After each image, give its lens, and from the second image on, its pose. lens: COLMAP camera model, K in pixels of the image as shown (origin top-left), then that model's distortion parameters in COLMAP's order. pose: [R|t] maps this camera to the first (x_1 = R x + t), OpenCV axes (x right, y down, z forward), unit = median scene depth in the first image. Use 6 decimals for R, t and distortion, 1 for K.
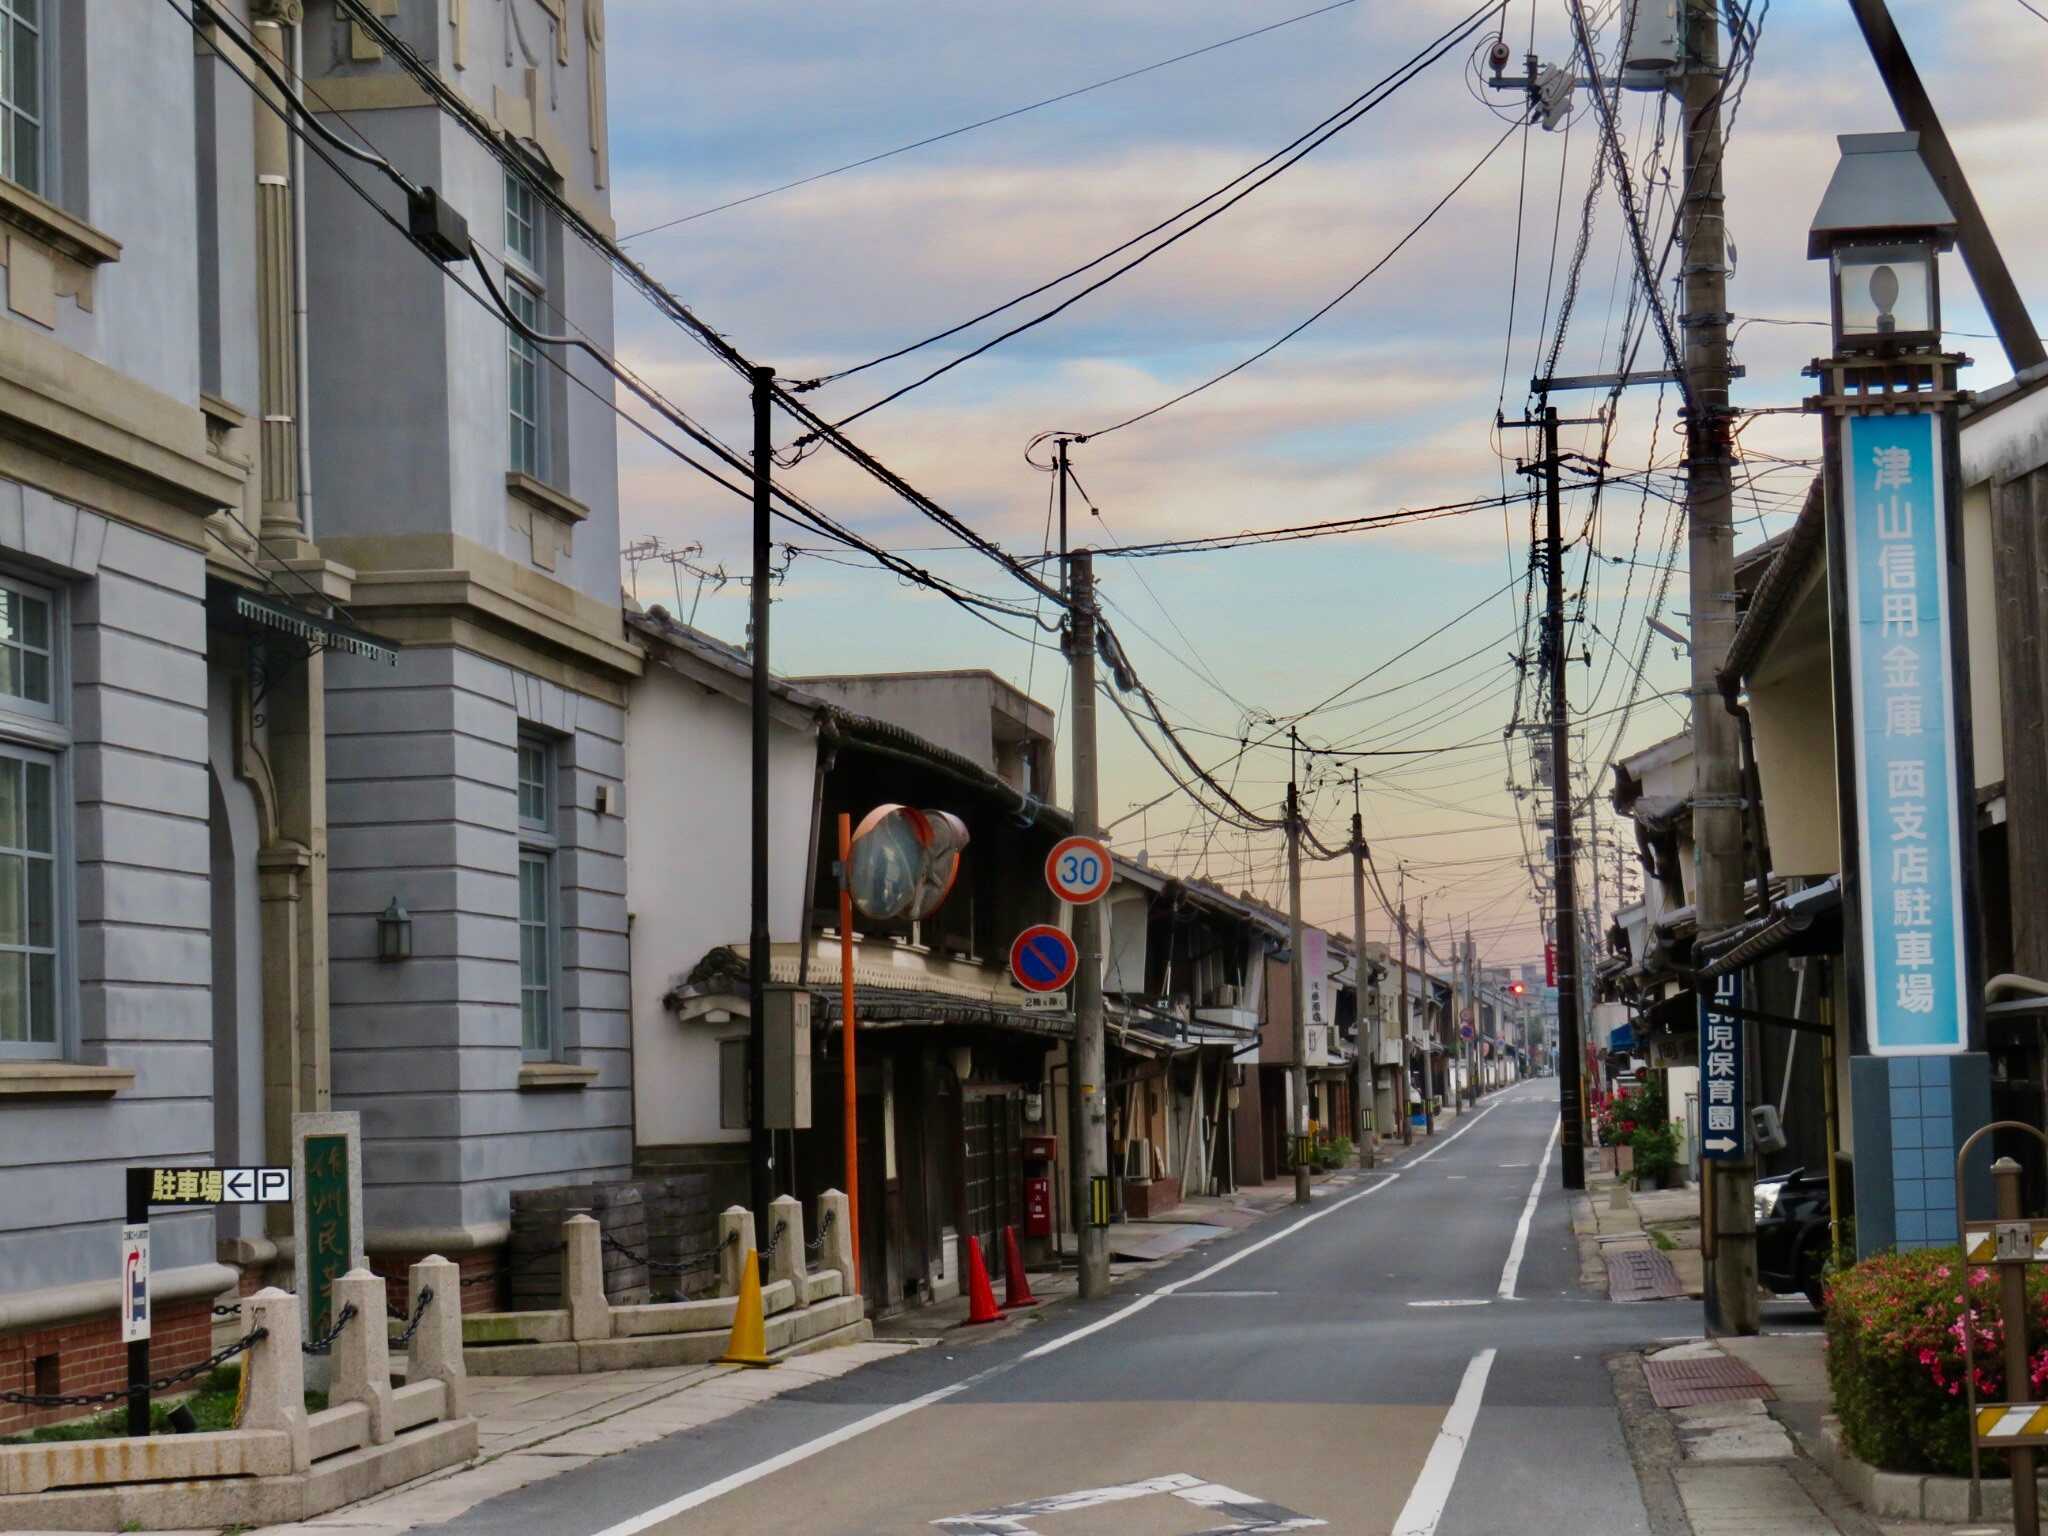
lens RADIAL K [[4475.1, 0, 1024.0], [0, 4475.1, 768.0], [0, 0, 1]] dist [0.055916, 0.185604]
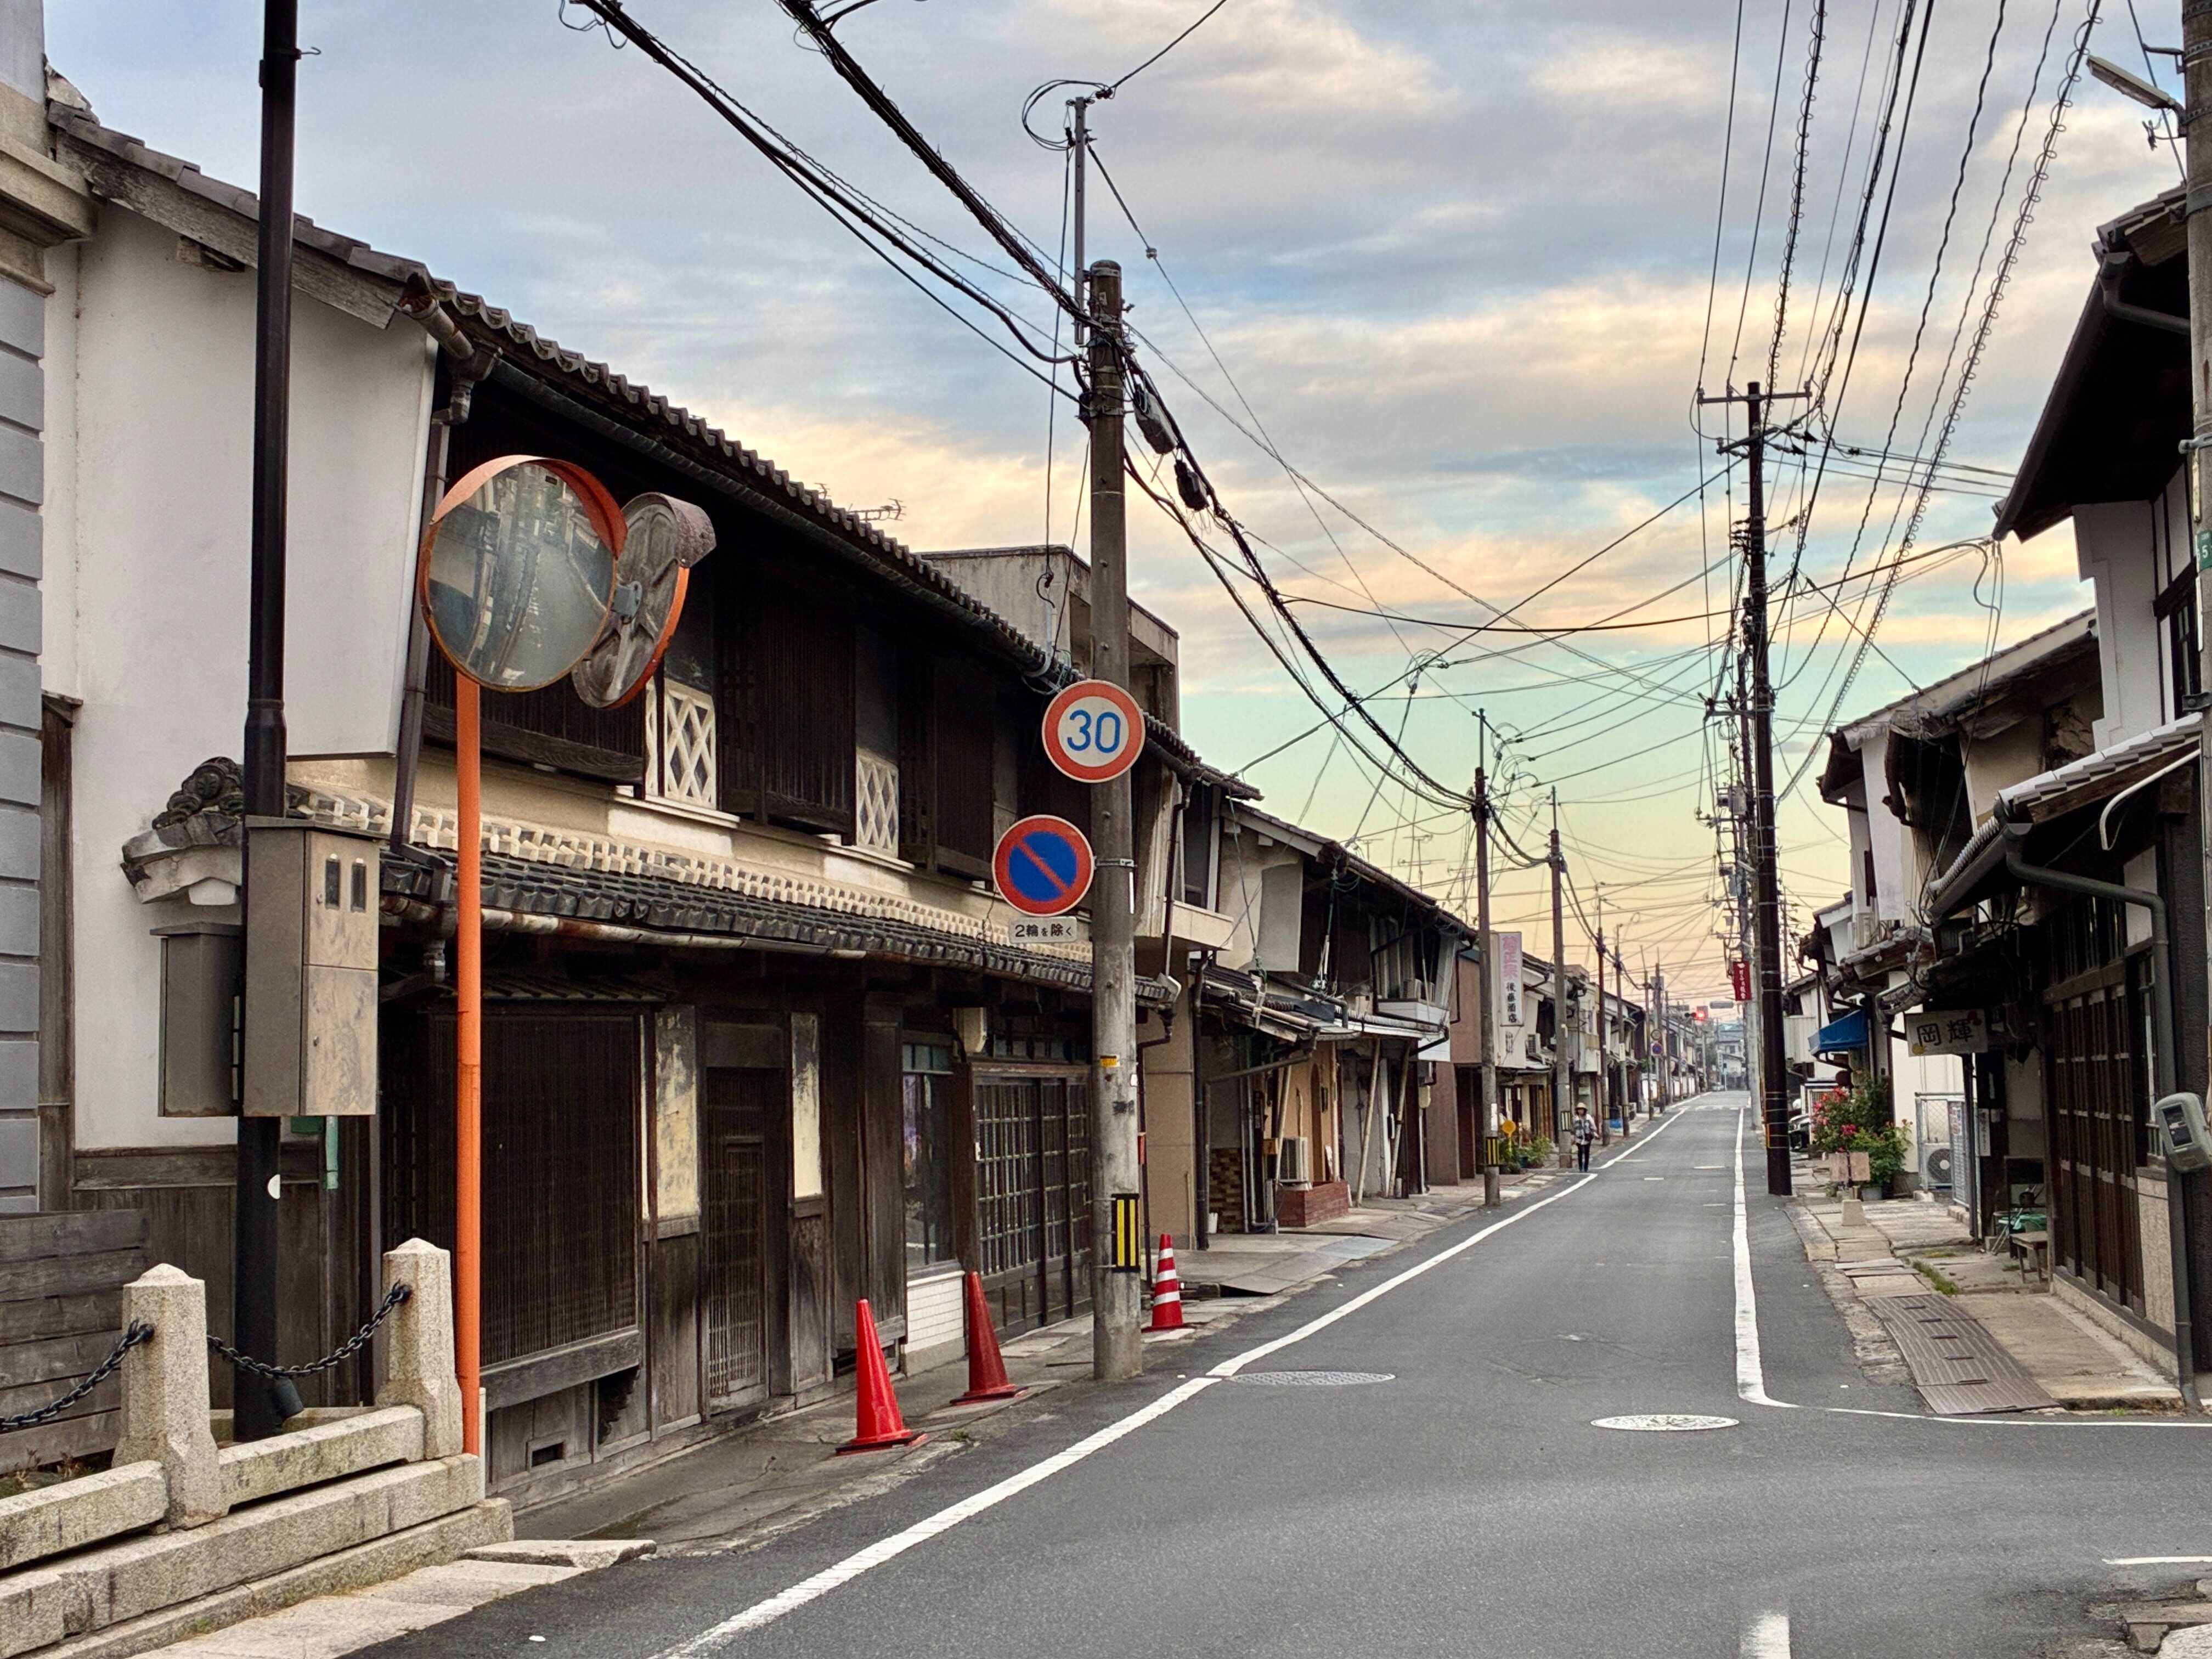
lens RADIAL K [[3406.9, 0, 1106.5], [0, 3406.9, 796.6], [0, 0, 1]] dist [0.302202, -1.236862]
pose [[0.998237, 0.000106, -0.059359, 0.026166], [-0.001074, 0.999867, -0.016271, 0.024046], [0.059349, 0.016306, 0.998104, 0.292189]]
